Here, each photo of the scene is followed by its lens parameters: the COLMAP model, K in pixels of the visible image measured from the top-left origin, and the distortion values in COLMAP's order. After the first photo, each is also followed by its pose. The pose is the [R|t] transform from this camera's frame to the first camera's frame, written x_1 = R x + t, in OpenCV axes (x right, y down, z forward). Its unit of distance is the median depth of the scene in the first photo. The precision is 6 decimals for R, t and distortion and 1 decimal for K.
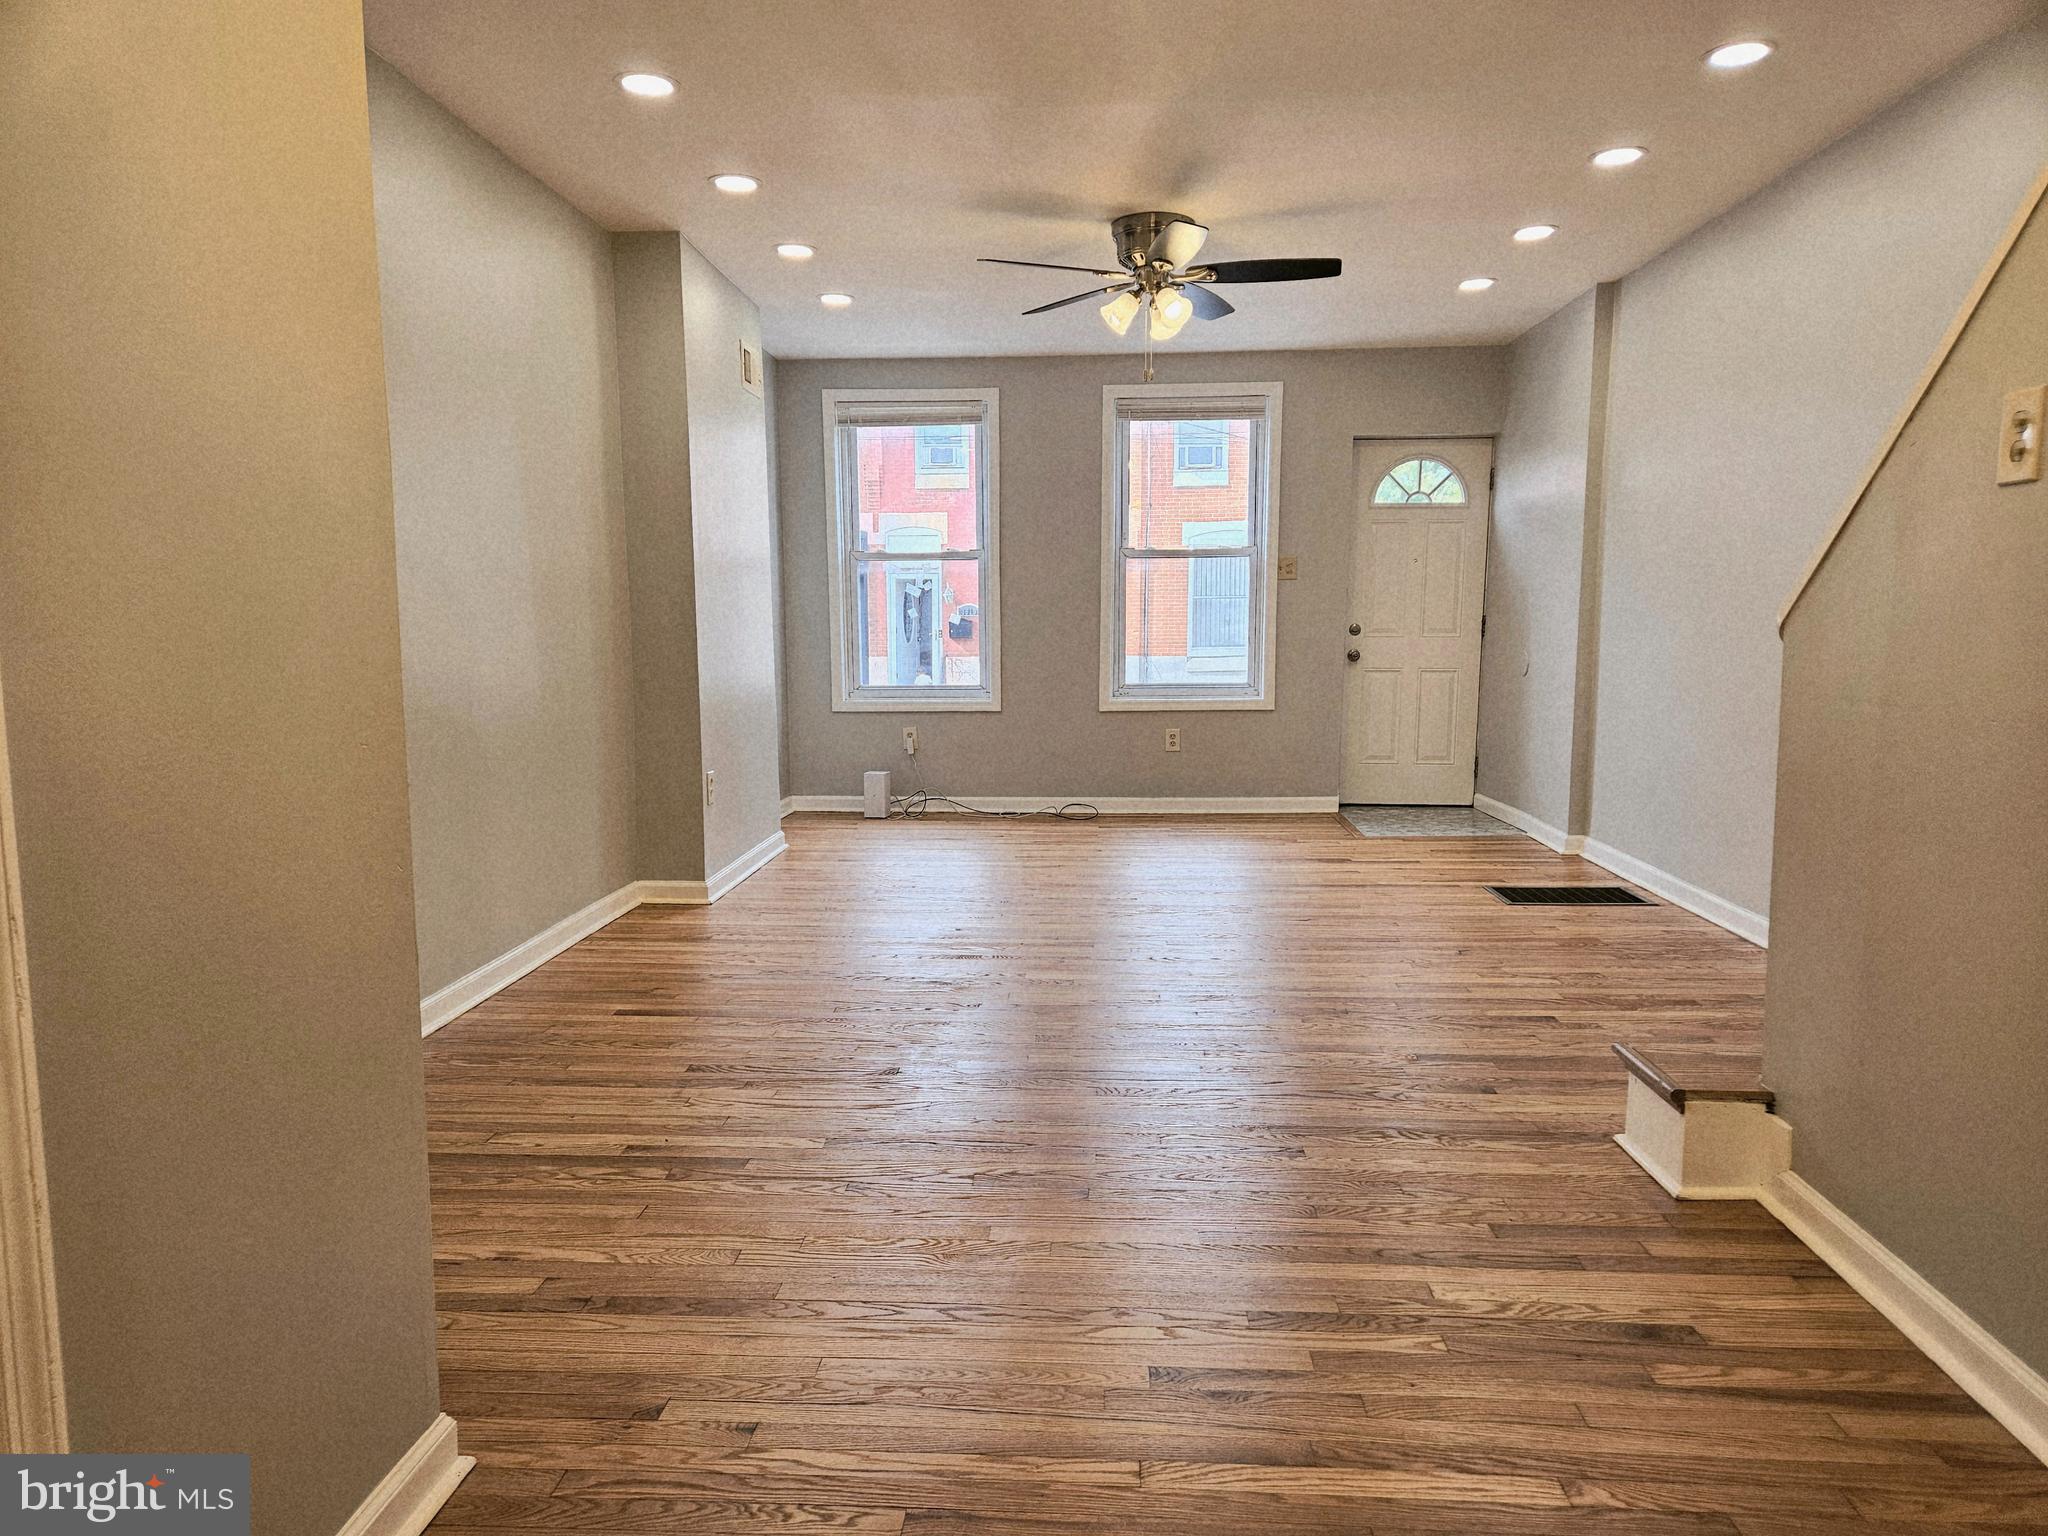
lens RADIAL K [[1355.6, 0, 1029.8], [0, 1355.6, 799.5], [0, 0, 1]] dist [0.066817, -0.001207]
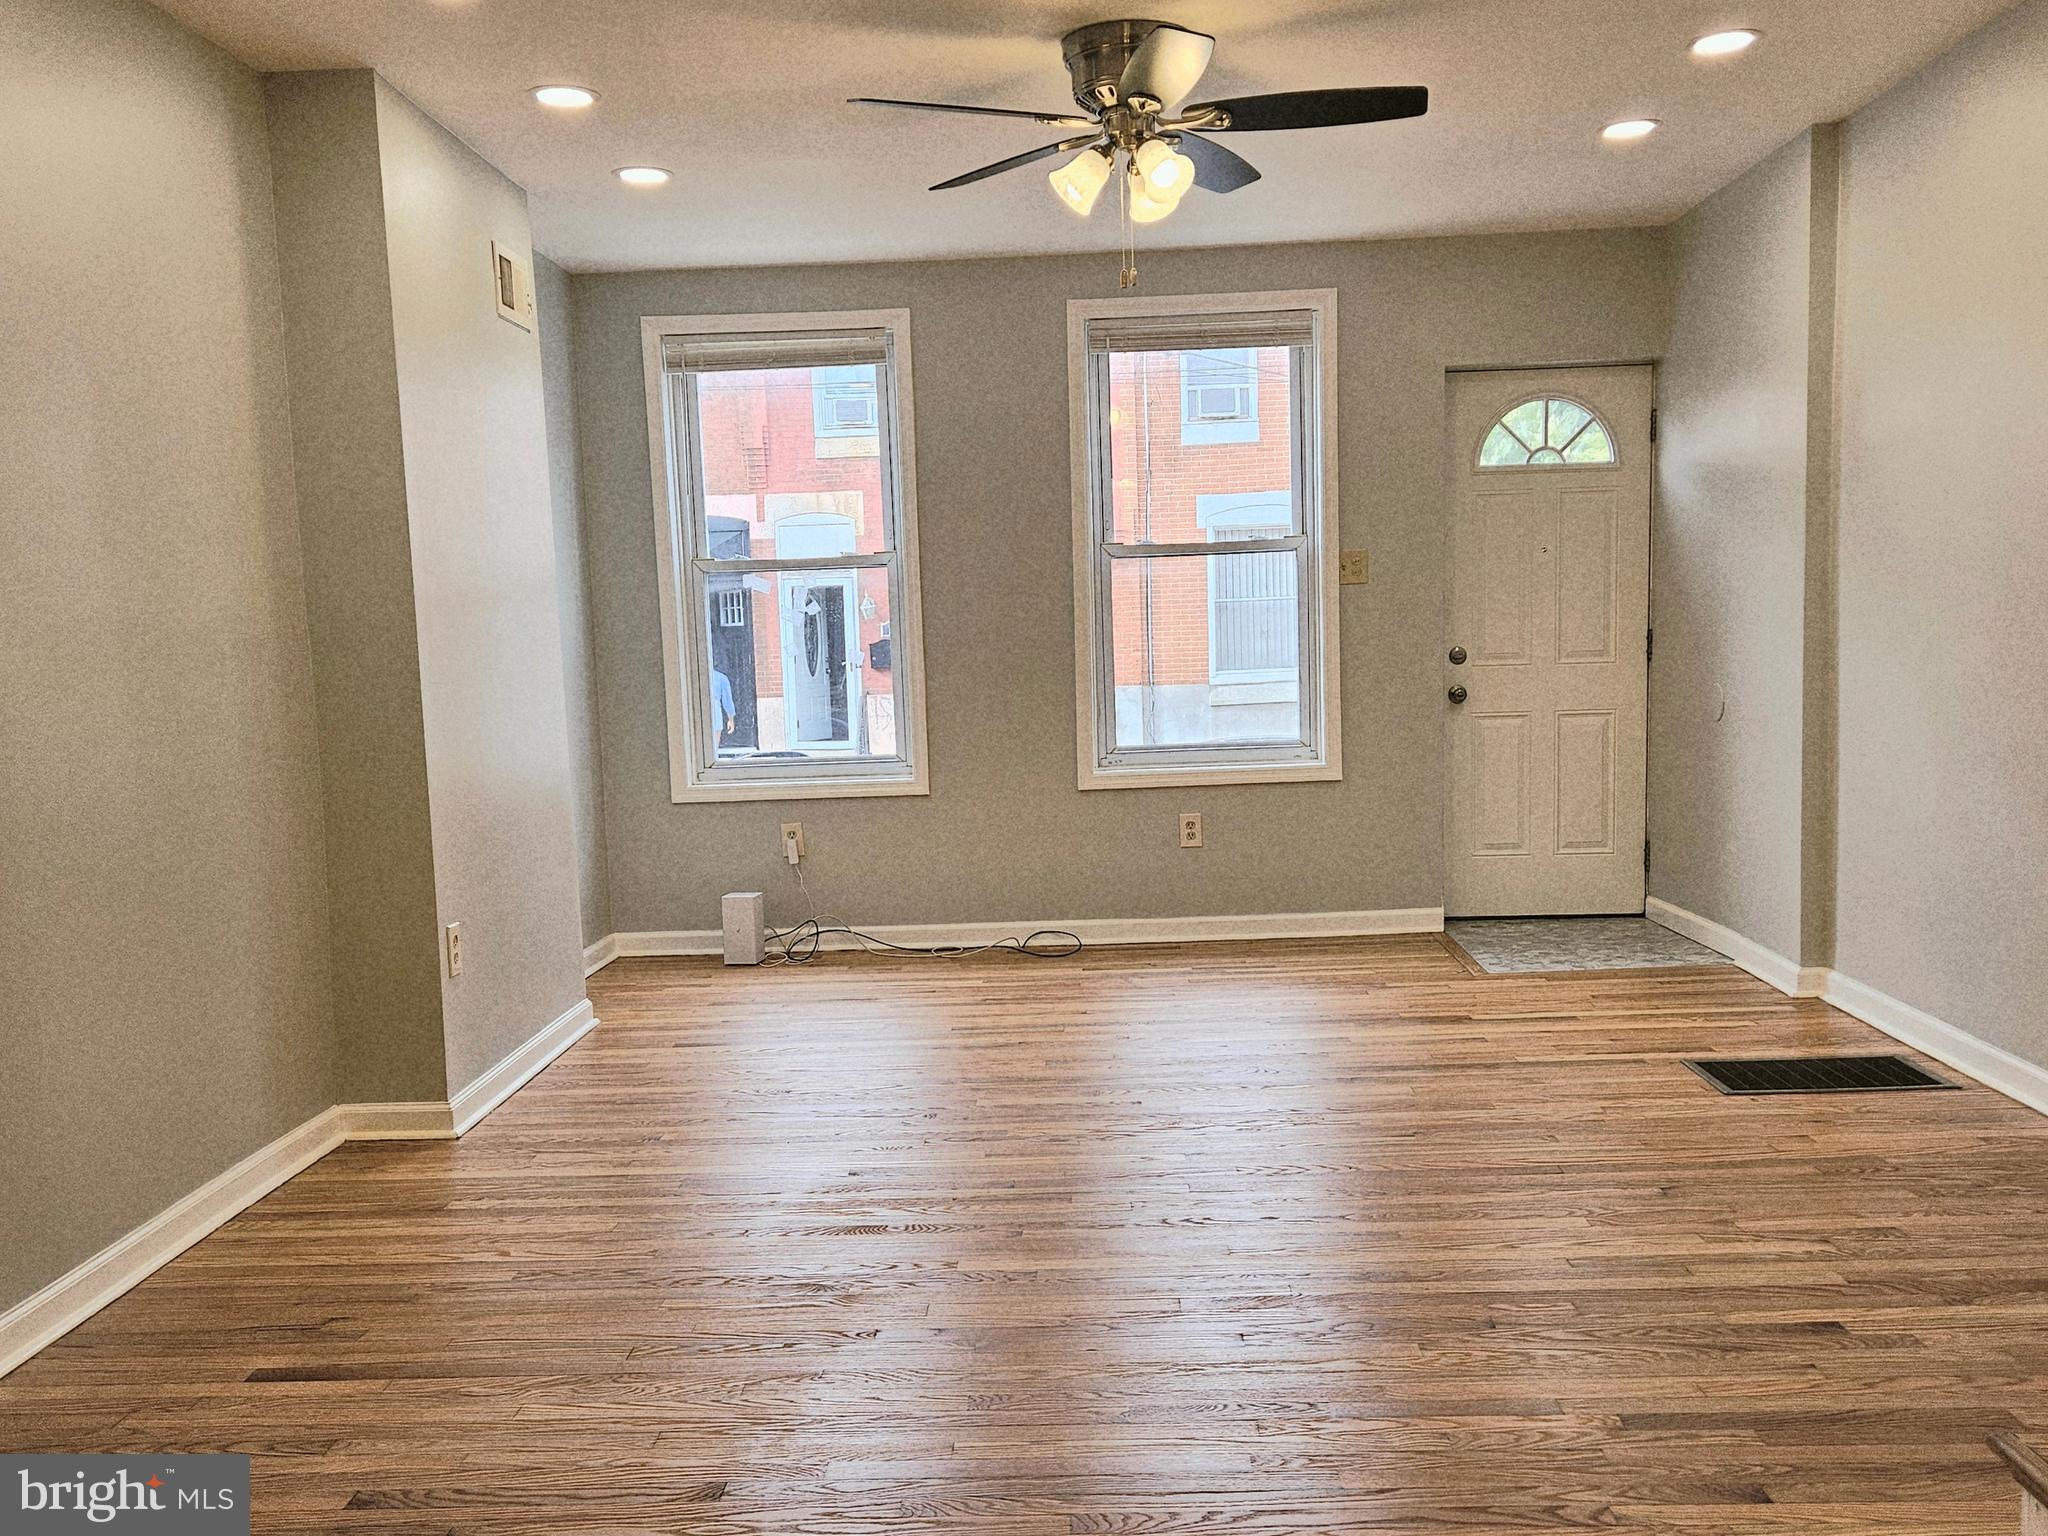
lens RADIAL K [[1878.3, 0, 1043.2], [0, 1878.3, 836.3], [0, 0, 1]] dist [0.086867, -0.078436]
pose [[0.999193, -0.032477, 0.023624, 0.013475], [0.033008, 0.999203, -0.022457, -0.025764], [-0.022876, 0.023219, 0.999469, 0.098056]]
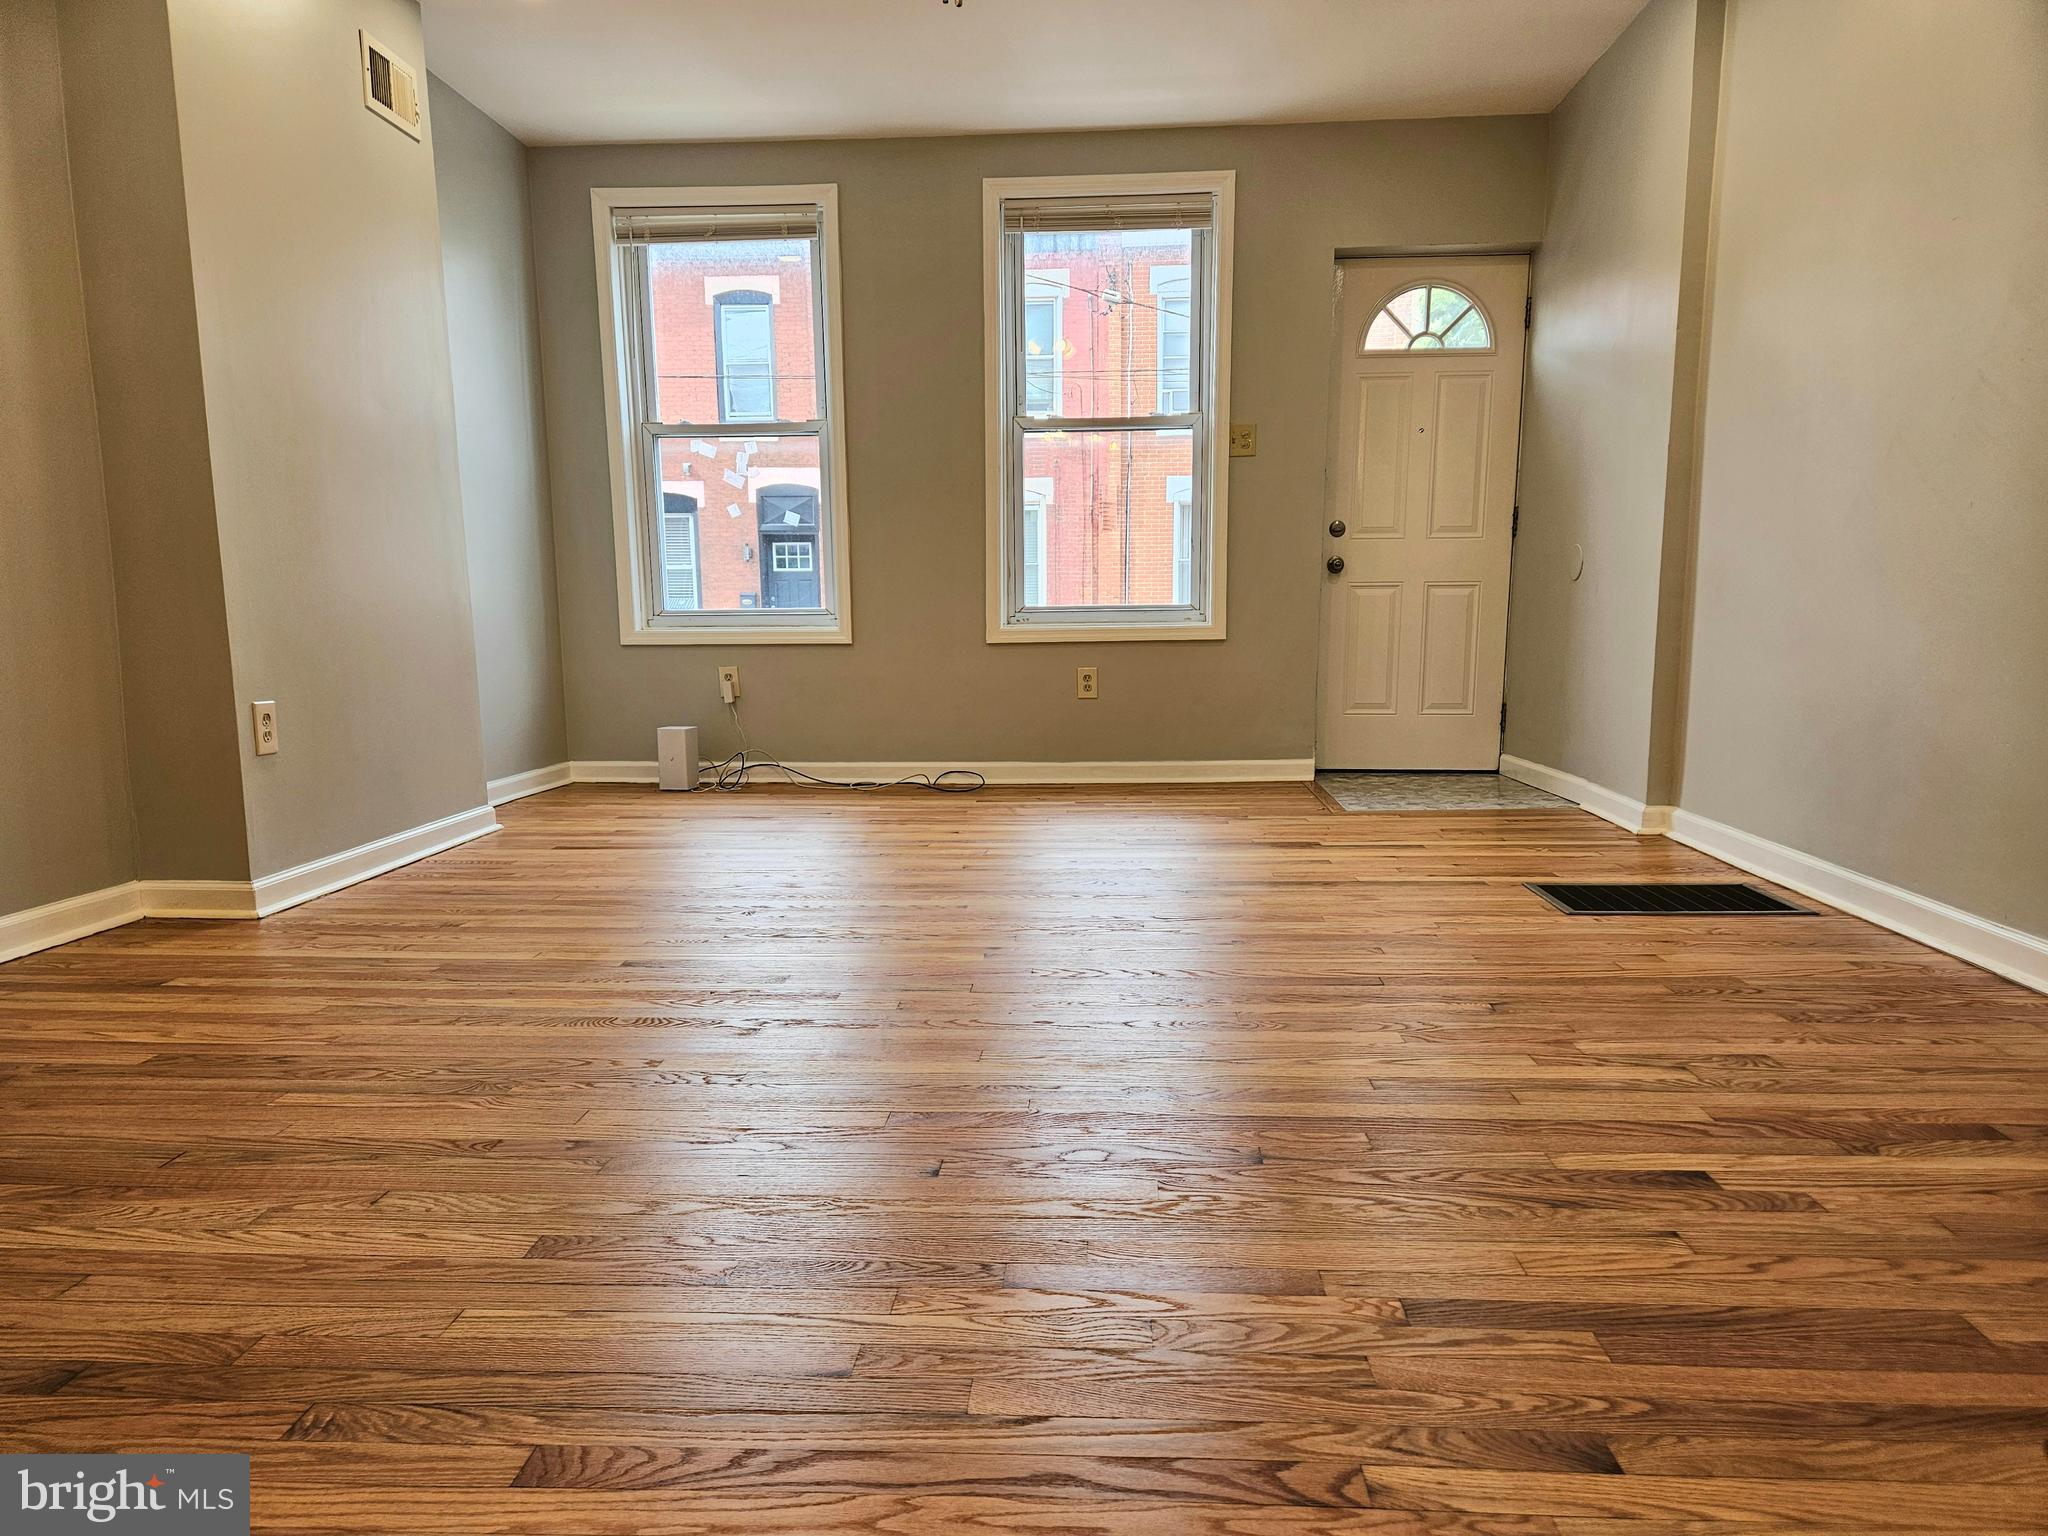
lens RADIAL K [[1360.8, 0, 1032.3], [0, 1360.8, 819.3], [0, 0, 1]] dist [0.087131, -0.078562]
pose [[0.999984, -0.003658, -0.004251, 0.089405], [0.003744, 0.999786, 0.020333, 0.016575], [0.004176, -0.020348, 0.999784, 0.302472]]
